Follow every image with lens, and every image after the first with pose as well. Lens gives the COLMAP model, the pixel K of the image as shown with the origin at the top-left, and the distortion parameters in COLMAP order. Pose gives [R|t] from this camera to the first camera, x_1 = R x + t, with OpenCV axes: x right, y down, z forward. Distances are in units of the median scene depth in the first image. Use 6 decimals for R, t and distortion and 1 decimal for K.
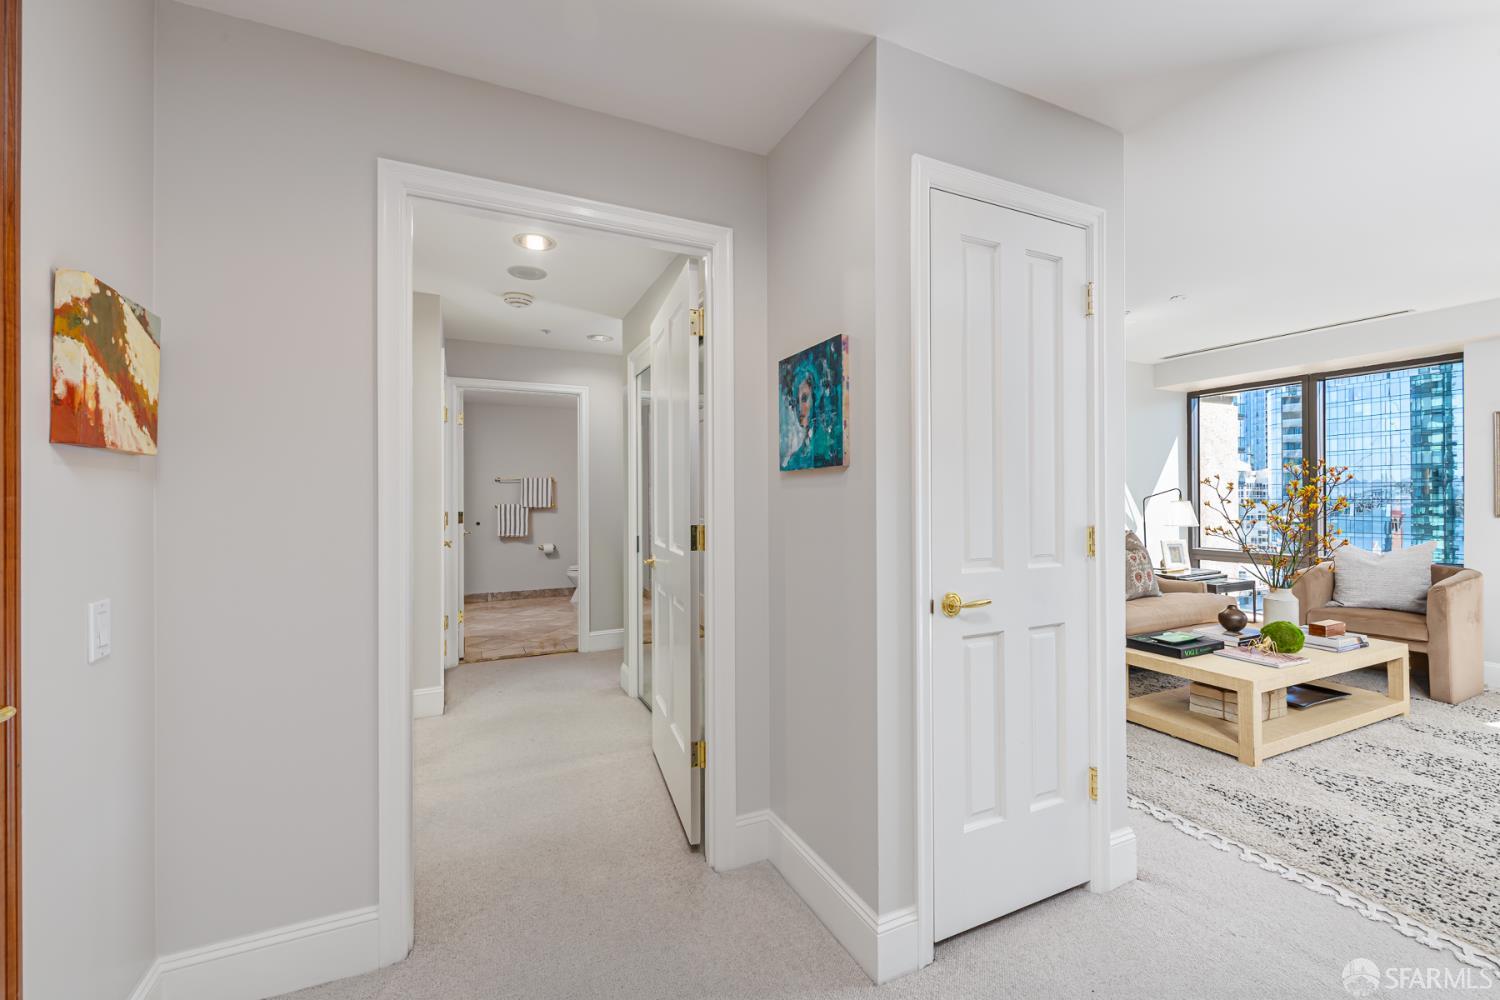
lens RADIAL K [[609.5, 0, 759.0], [0, 609.5, 501.1], [0, 0, 1]] dist [-0.000879, -0.000536]
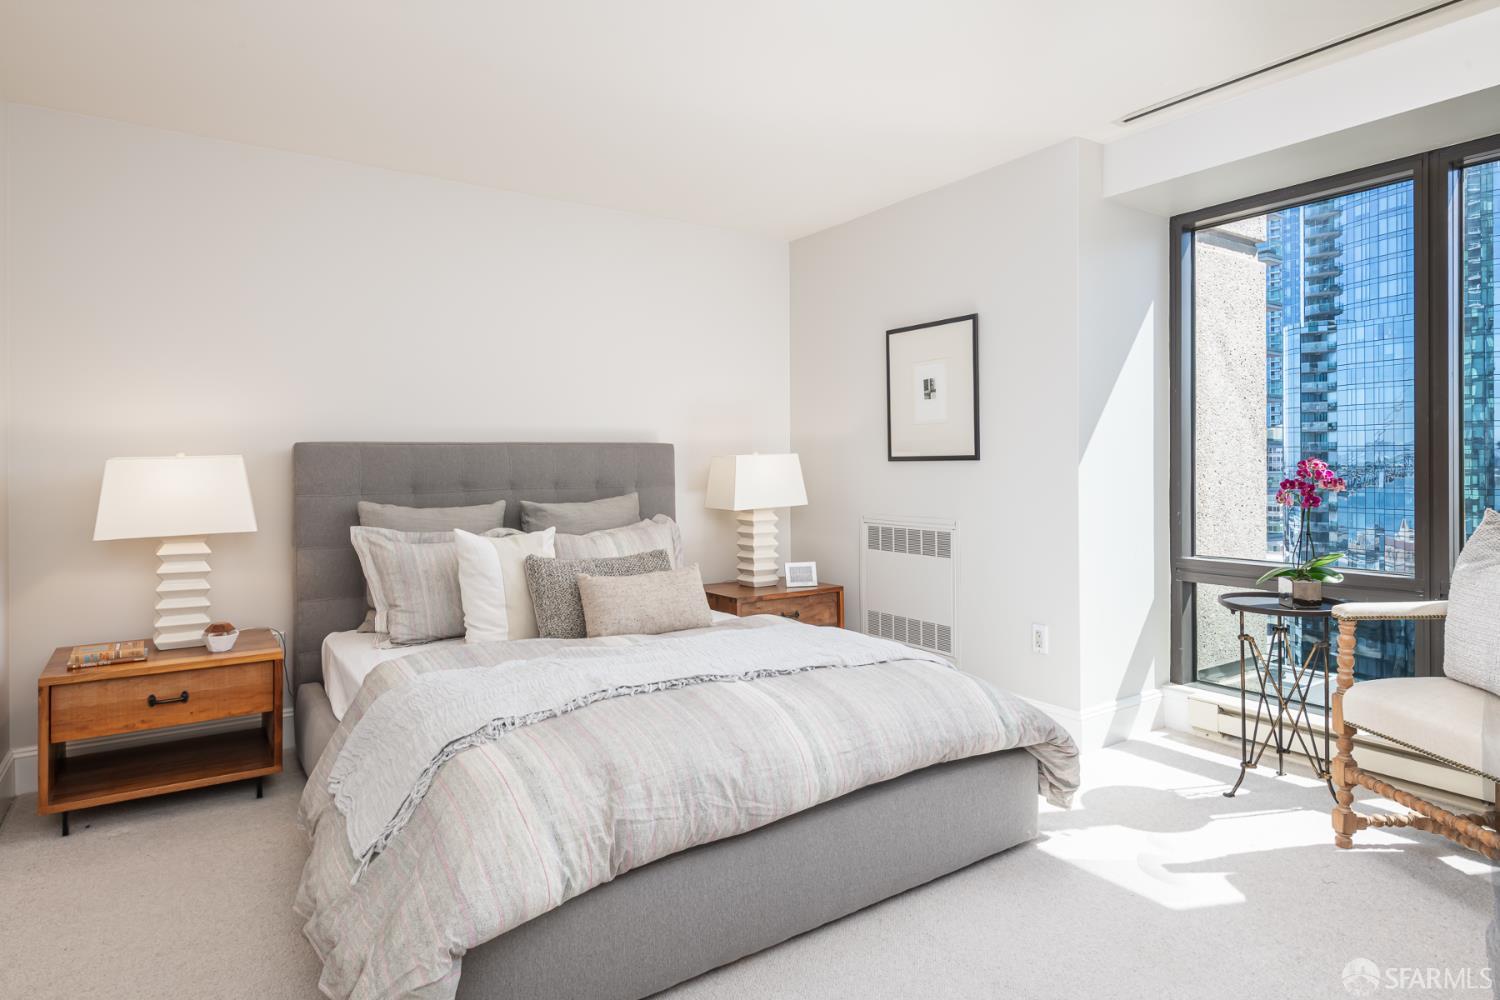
lens RADIAL K [[853.1, 0, 750.6], [0, 853.1, 485.5], [0, 0, 1]] dist [-0.000540, -0.000560]
pose [[0.990246, -0.006570, 0.139173, 0.288619], [0.004410, 0.999865, 0.015821, 0.010661], [-0.139258, -0.015053, 0.990142, 0.390242]]
